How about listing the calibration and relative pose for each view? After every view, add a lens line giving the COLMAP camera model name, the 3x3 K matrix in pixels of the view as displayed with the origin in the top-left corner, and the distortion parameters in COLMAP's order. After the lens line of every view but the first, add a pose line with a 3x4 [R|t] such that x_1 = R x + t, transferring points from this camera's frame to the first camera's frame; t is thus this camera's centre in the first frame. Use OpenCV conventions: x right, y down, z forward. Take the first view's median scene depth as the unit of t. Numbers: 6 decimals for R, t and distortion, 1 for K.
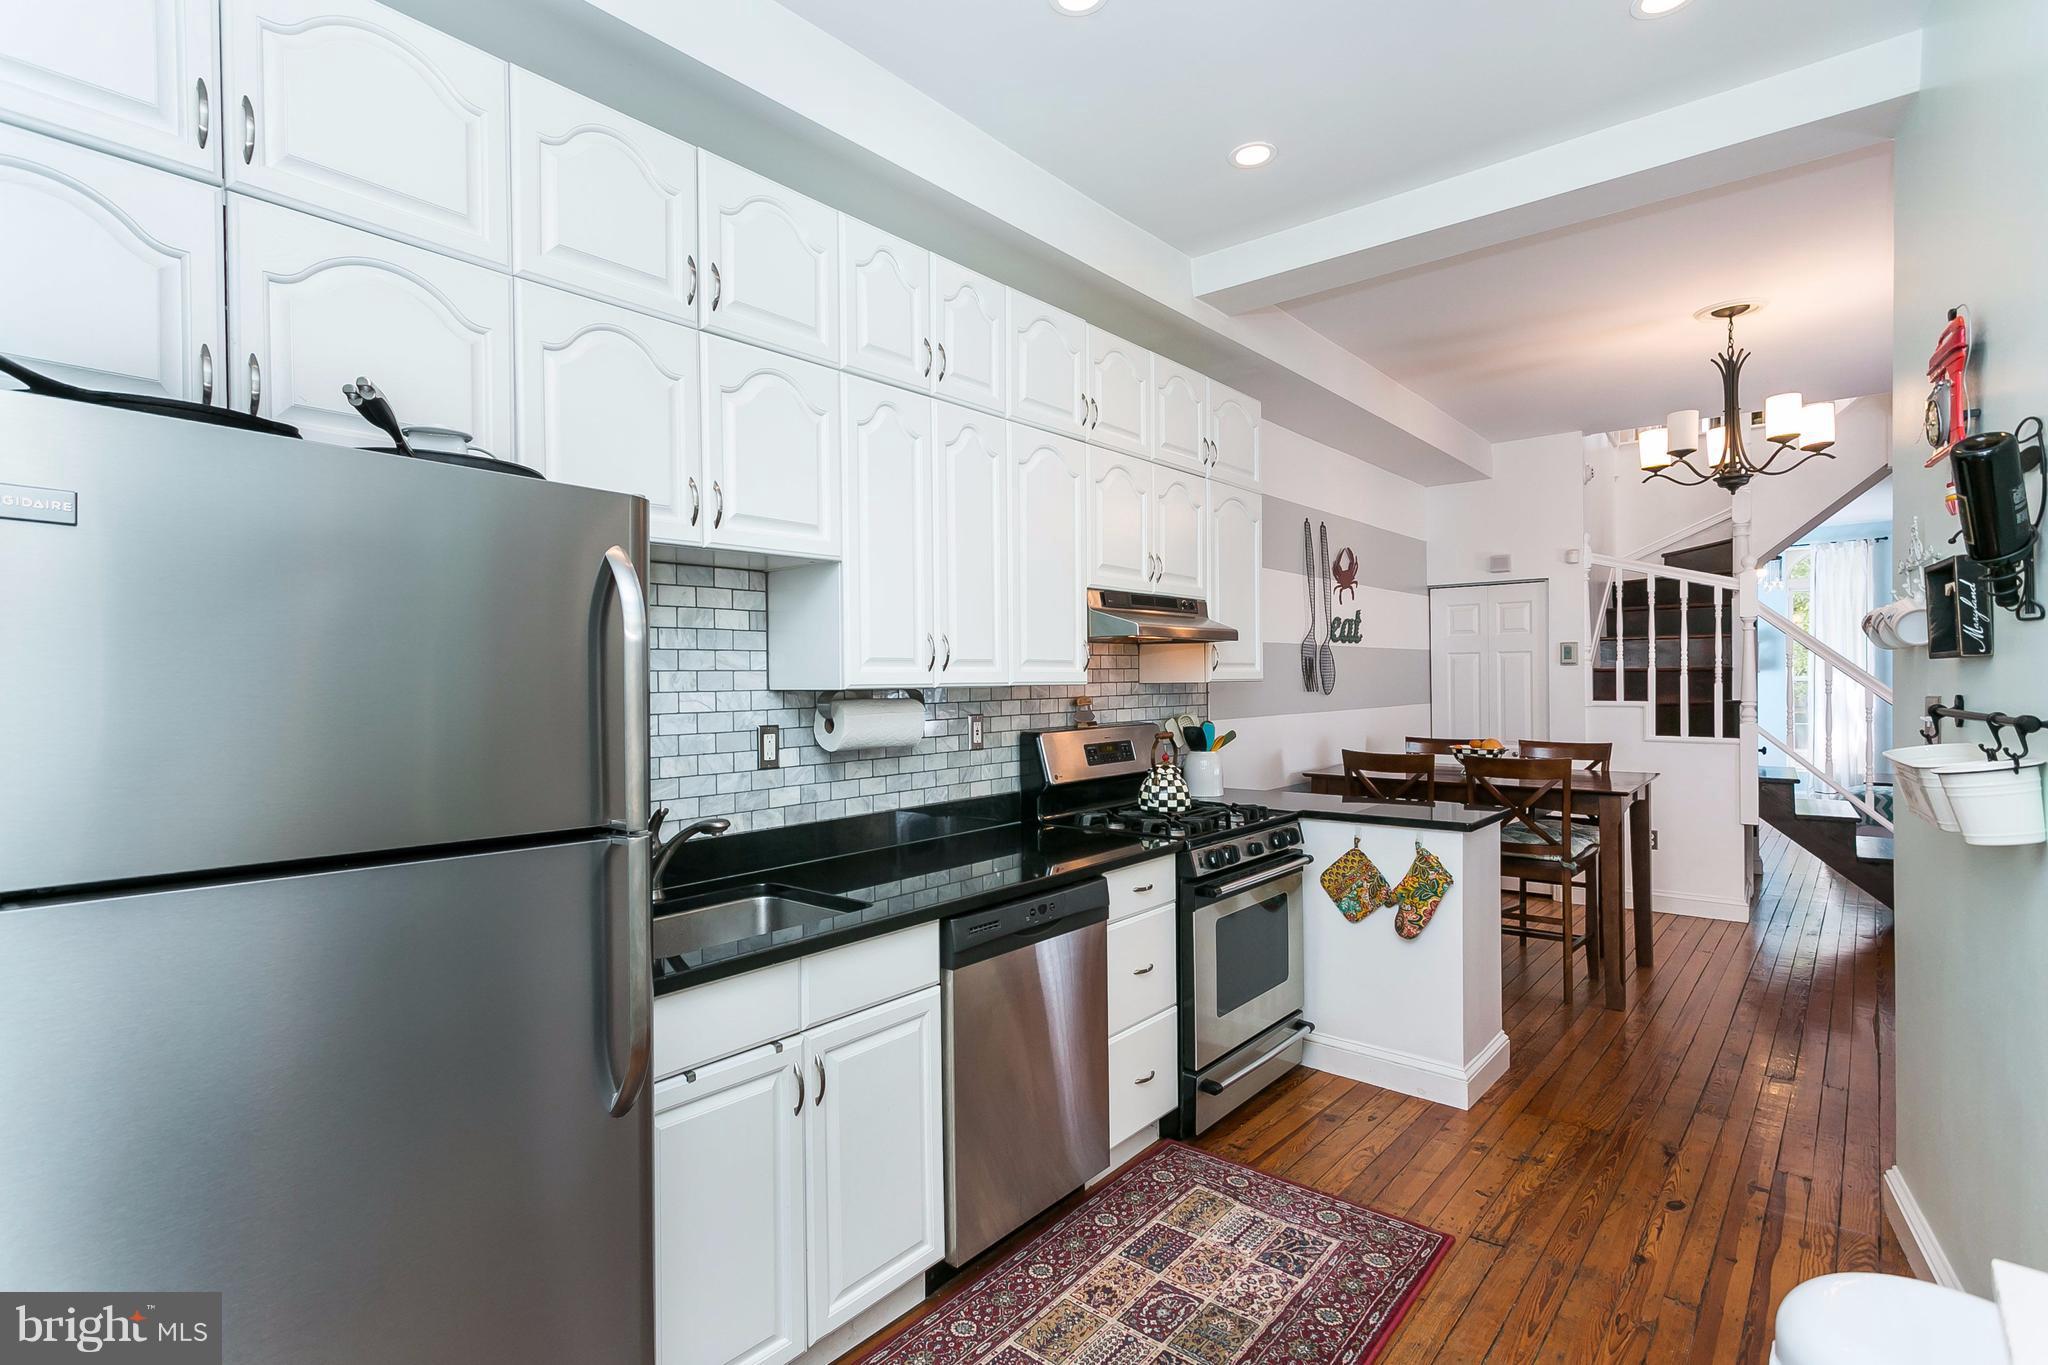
lens RADIAL K [[988.1, 0, 1017.5], [0, 988.1, 688.8], [0, 0, 1]] dist [-0.000922, -0.000510]
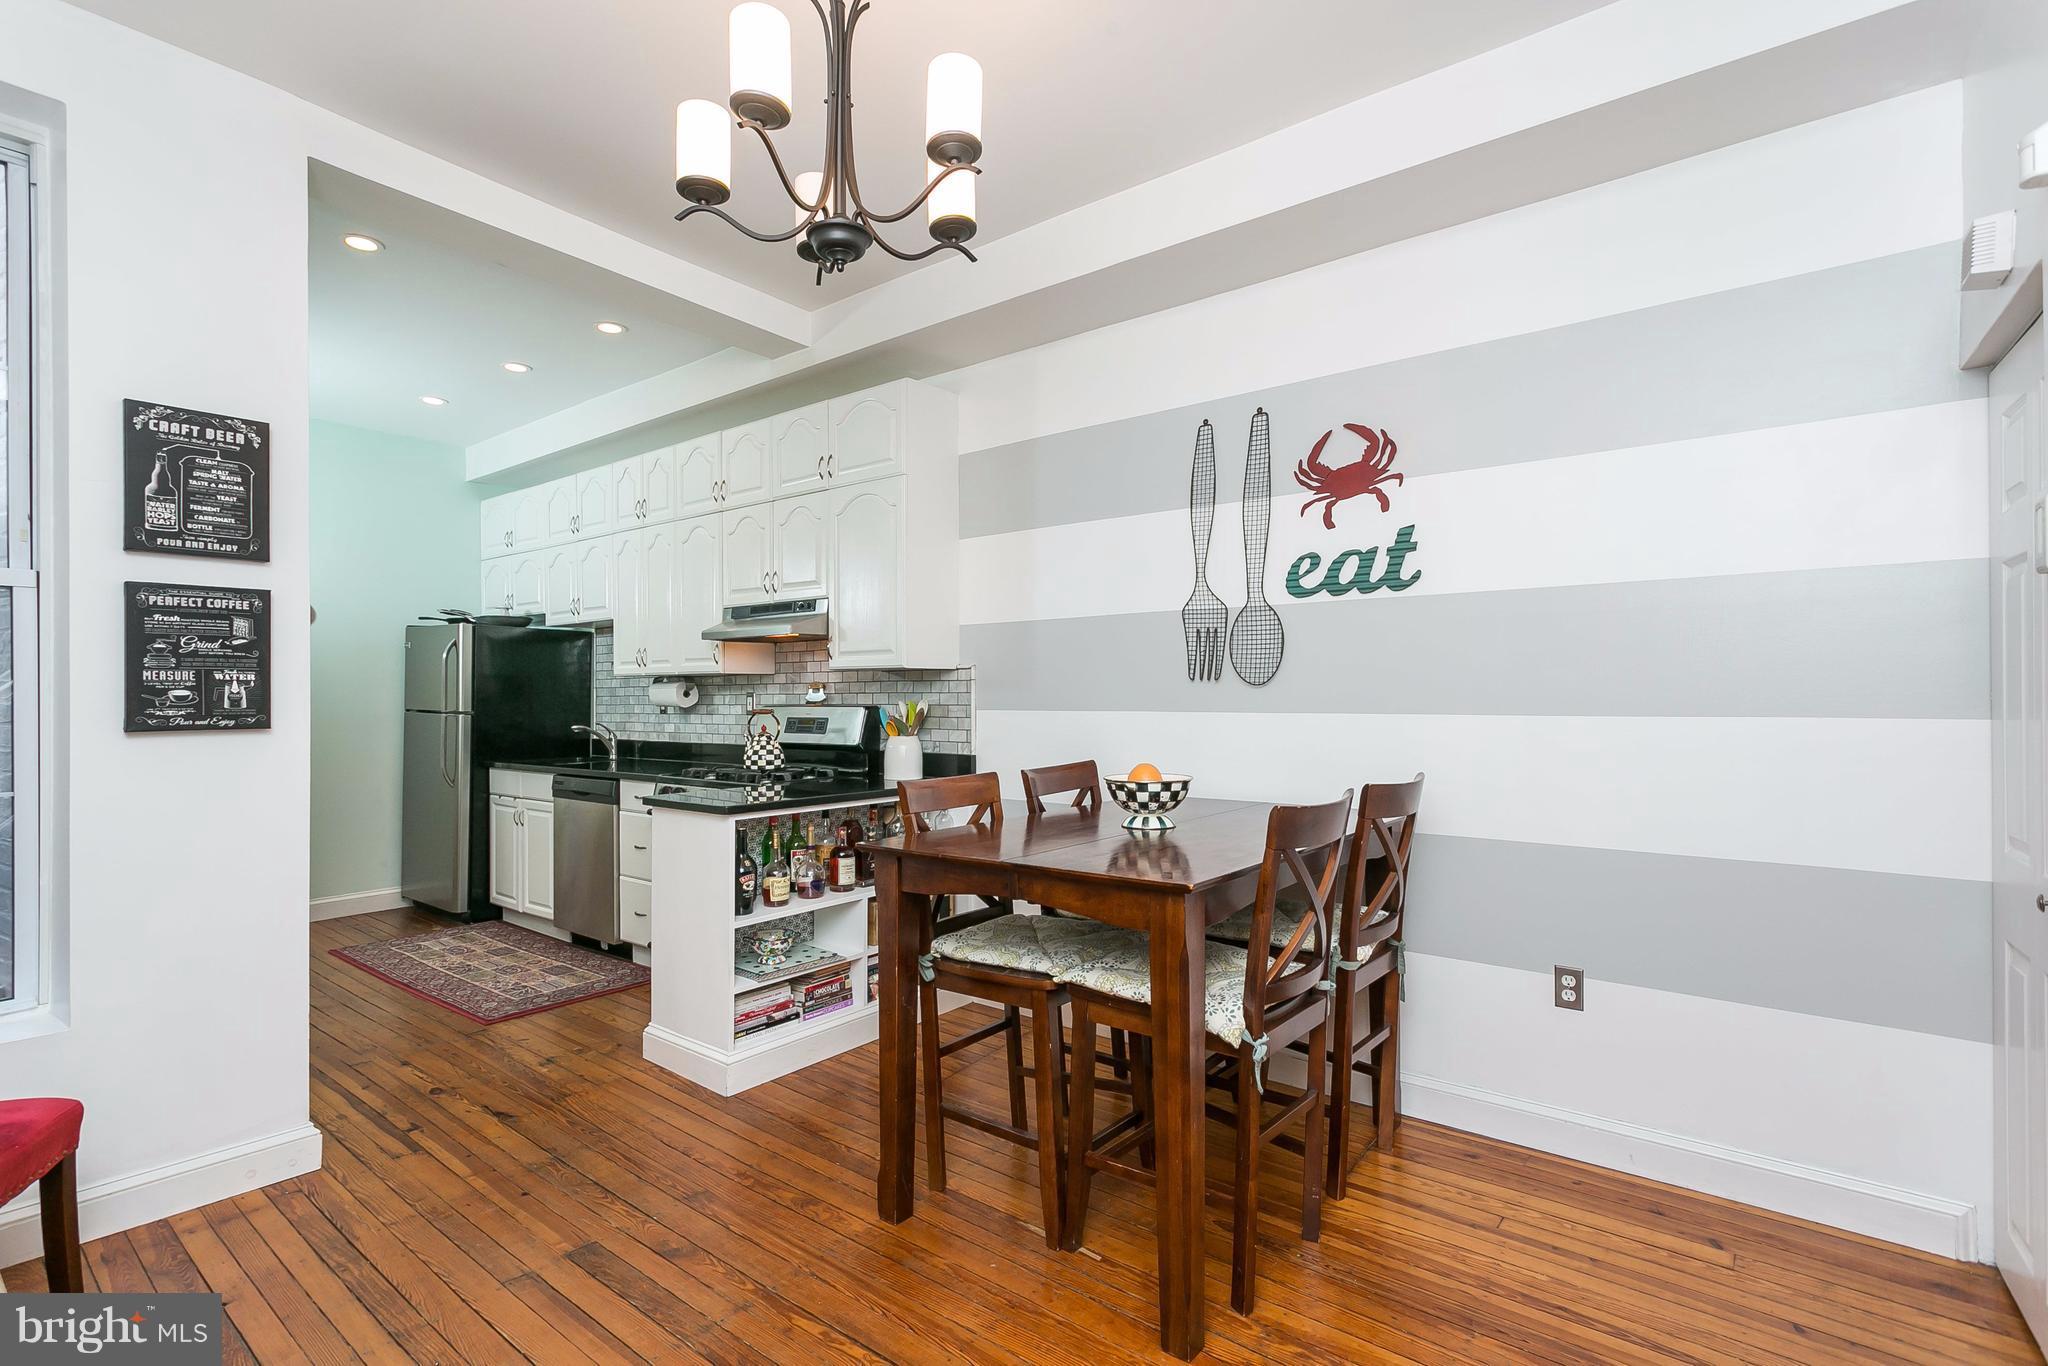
lens RADIAL K [[1059.7, 0, 1019.0], [0, 1059.7, 695.3], [0, 0, 1]] dist [0.002583, 0.000232]
pose [[-0.004553, 0.011409, -0.999925, 0.910011], [-0.005318, 0.999921, 0.011433, 0.004782], [0.999975, 0.005369, -0.004492, 0.794807]]
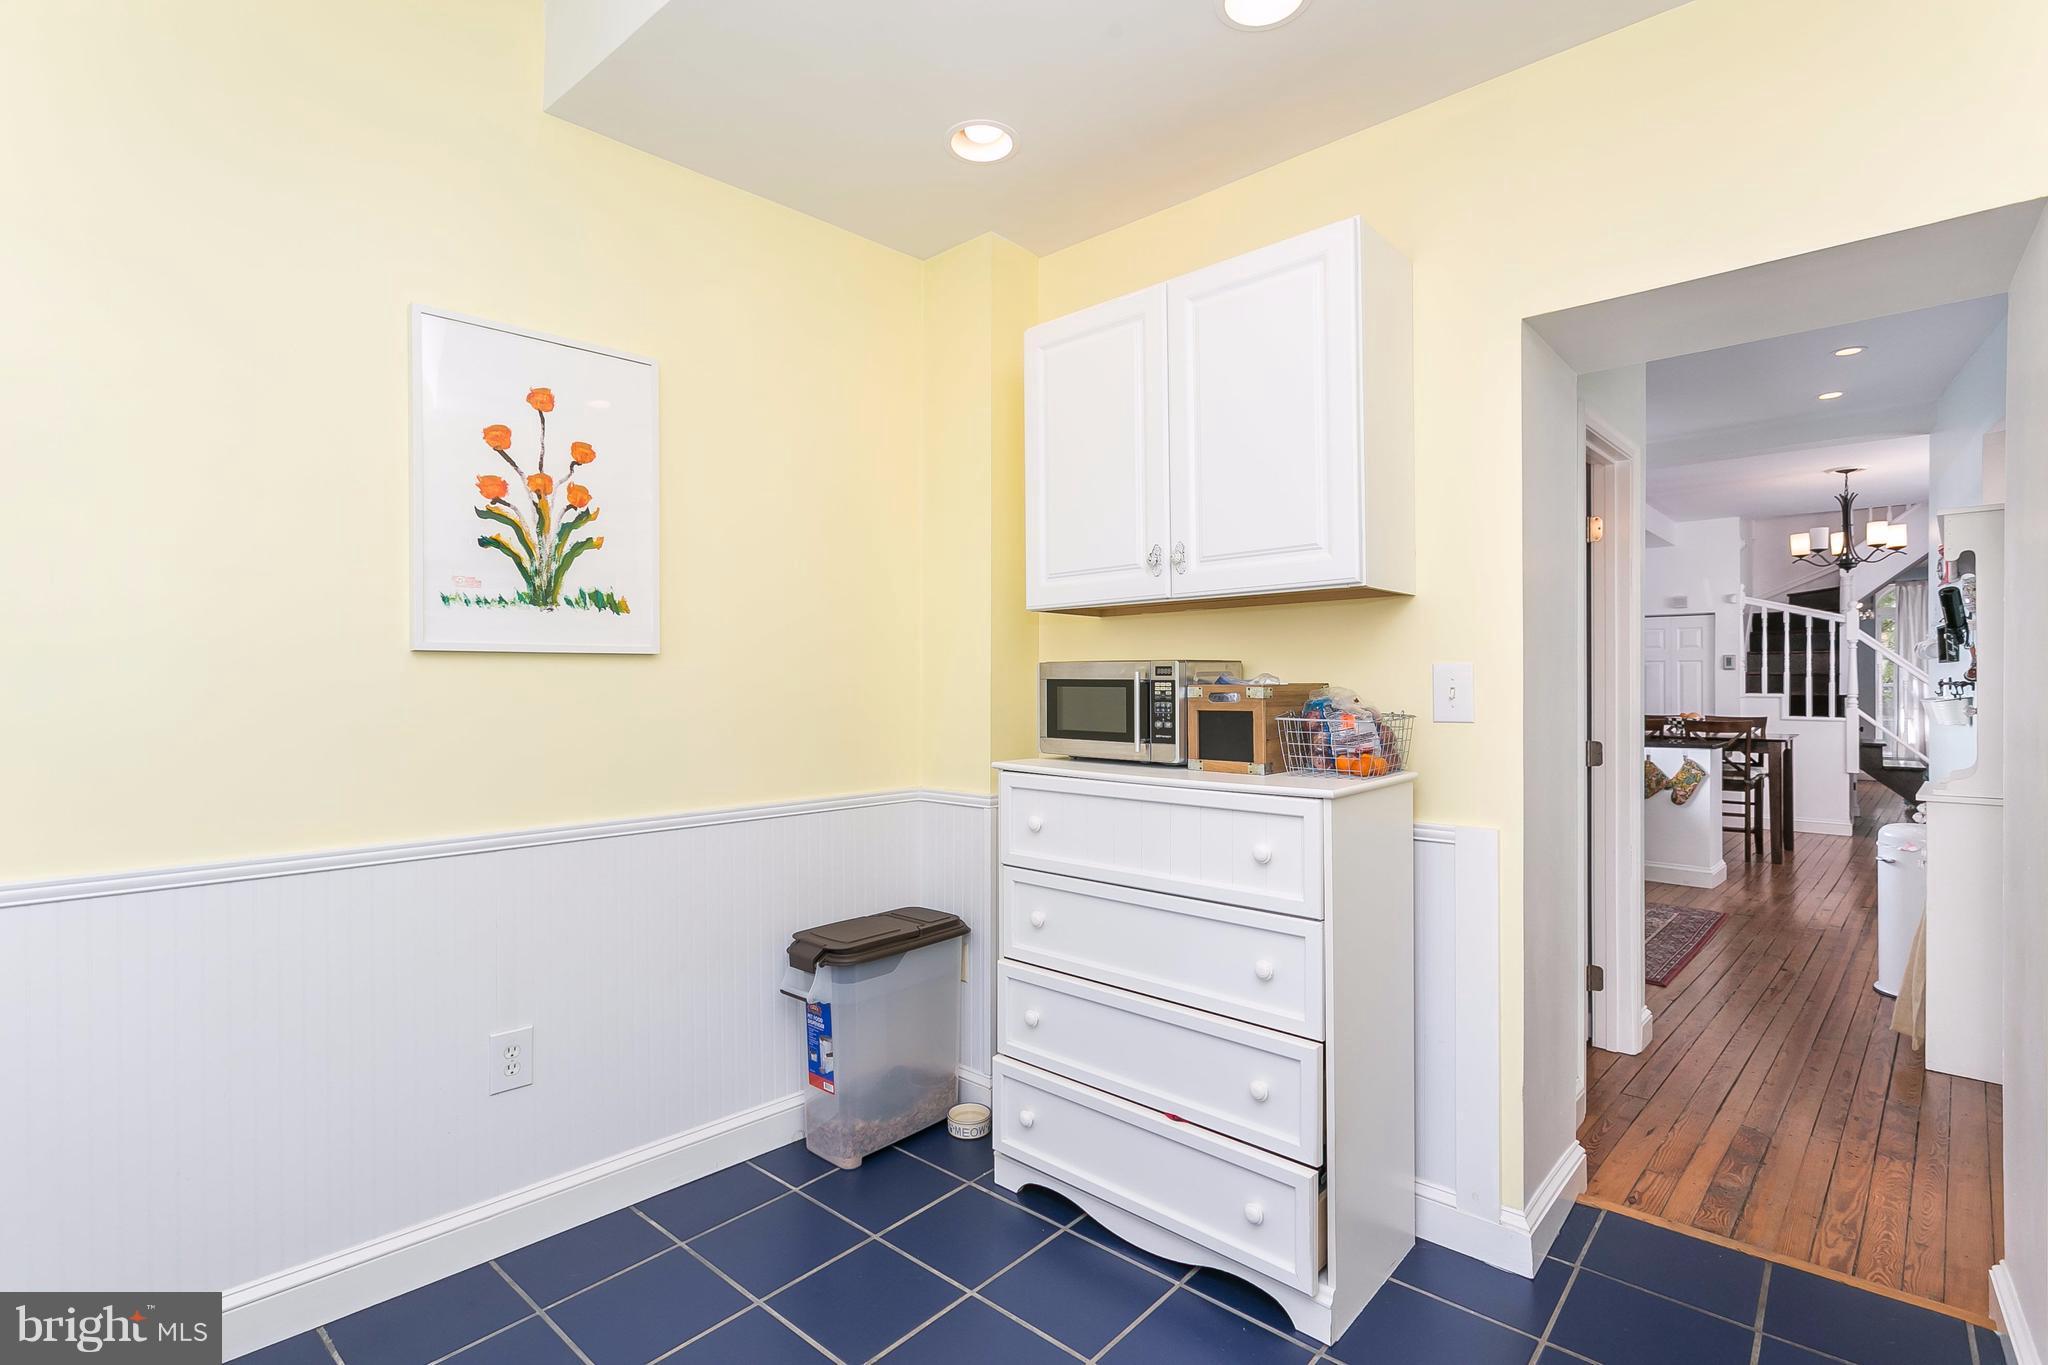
lens RADIAL K [[998.9, 0, 1024.0], [0, 998.9, 682.5], [0, 0, 1]] dist [0.000747, 0.000050]
pose [[0.999021, 0.011899, -0.042604, -0.500175], [-0.012466, 0.999837, -0.013086, 0.031570], [0.042441, 0.013604, 0.999006, -0.633551]]
